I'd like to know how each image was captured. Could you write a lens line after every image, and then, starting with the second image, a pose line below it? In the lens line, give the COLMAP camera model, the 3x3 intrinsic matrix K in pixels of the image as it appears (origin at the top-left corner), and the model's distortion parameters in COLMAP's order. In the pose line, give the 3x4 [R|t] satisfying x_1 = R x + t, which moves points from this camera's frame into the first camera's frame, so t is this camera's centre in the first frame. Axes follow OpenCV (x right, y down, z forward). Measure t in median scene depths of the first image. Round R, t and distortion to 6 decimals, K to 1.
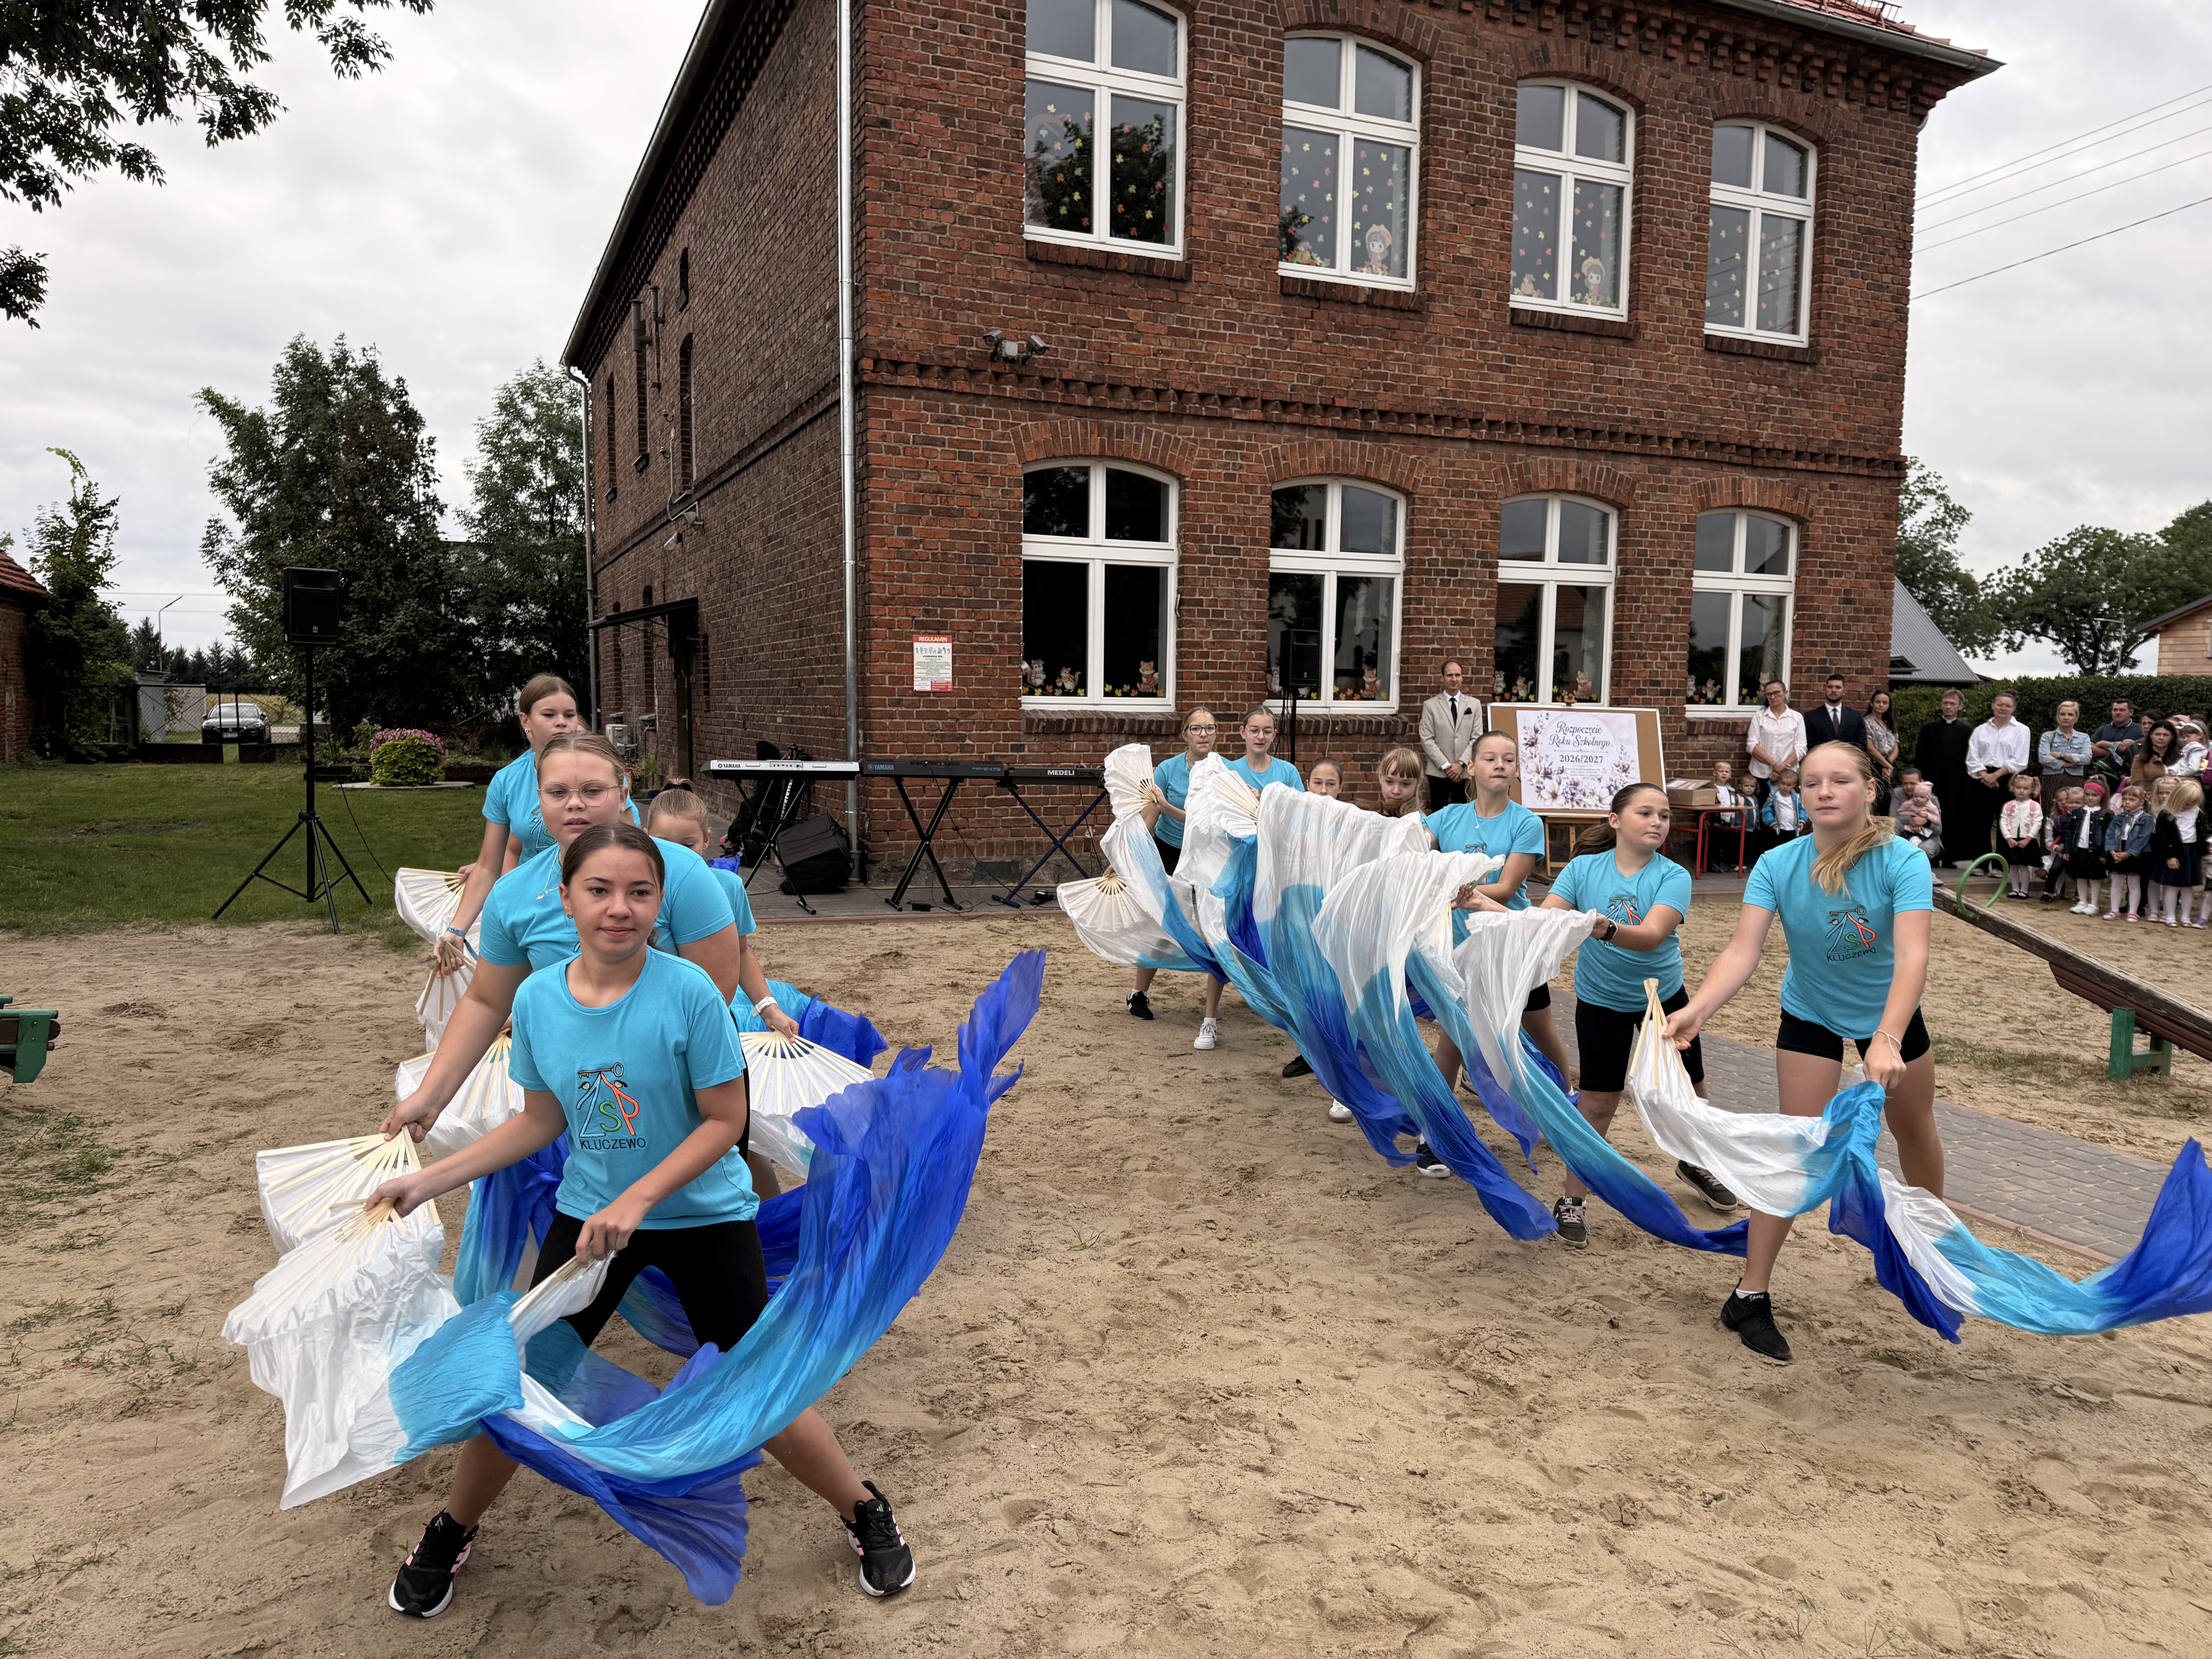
lens RADIAL K [[1641.5, 0, 1122.7], [0, 1641.5, 918.3], [0, 0, 1]] dist [0.044747, -0.057770]
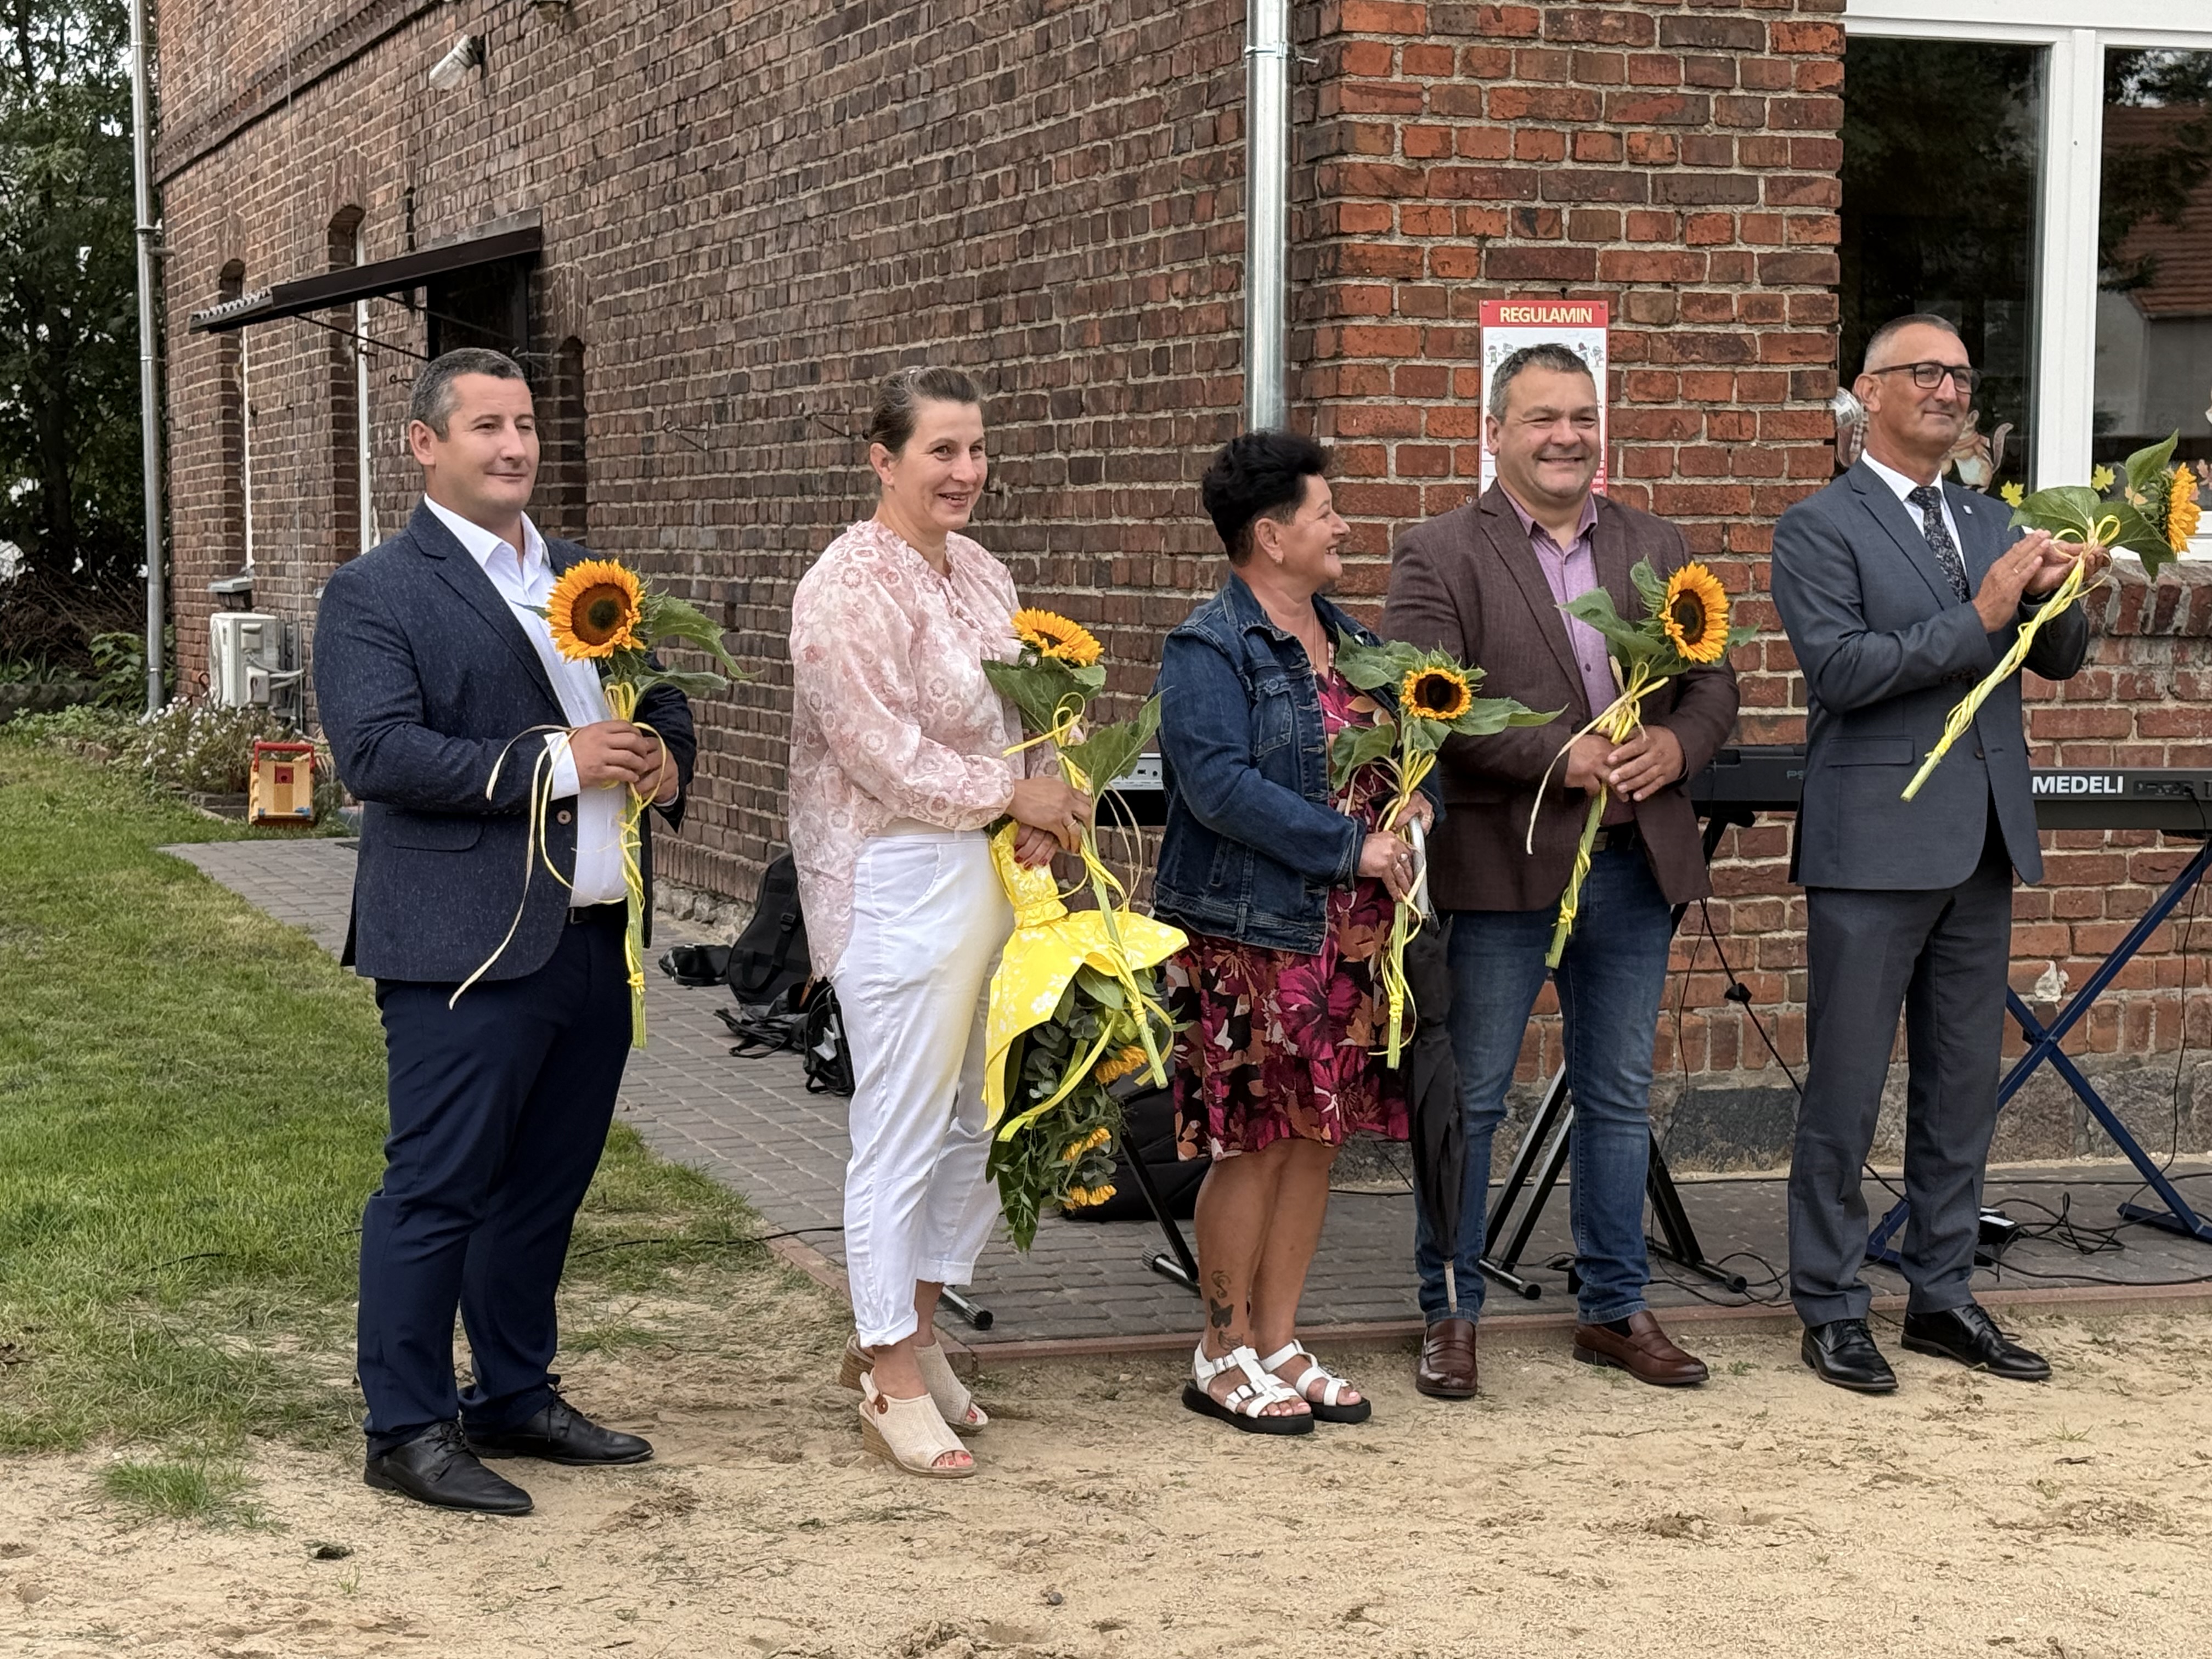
lens RADIAL K [[4267.3, 0, 1095.7], [0, 4267.3, 947.1], [0, 0, 1]] dist [0.111706, 0.000000]
pose [[0.997763, -0.001241, -0.066832, -0.126361], [-0.001205, 0.999331, -0.036544, -0.028833], [0.066833, 0.036543, 0.997095, 0.226851]]
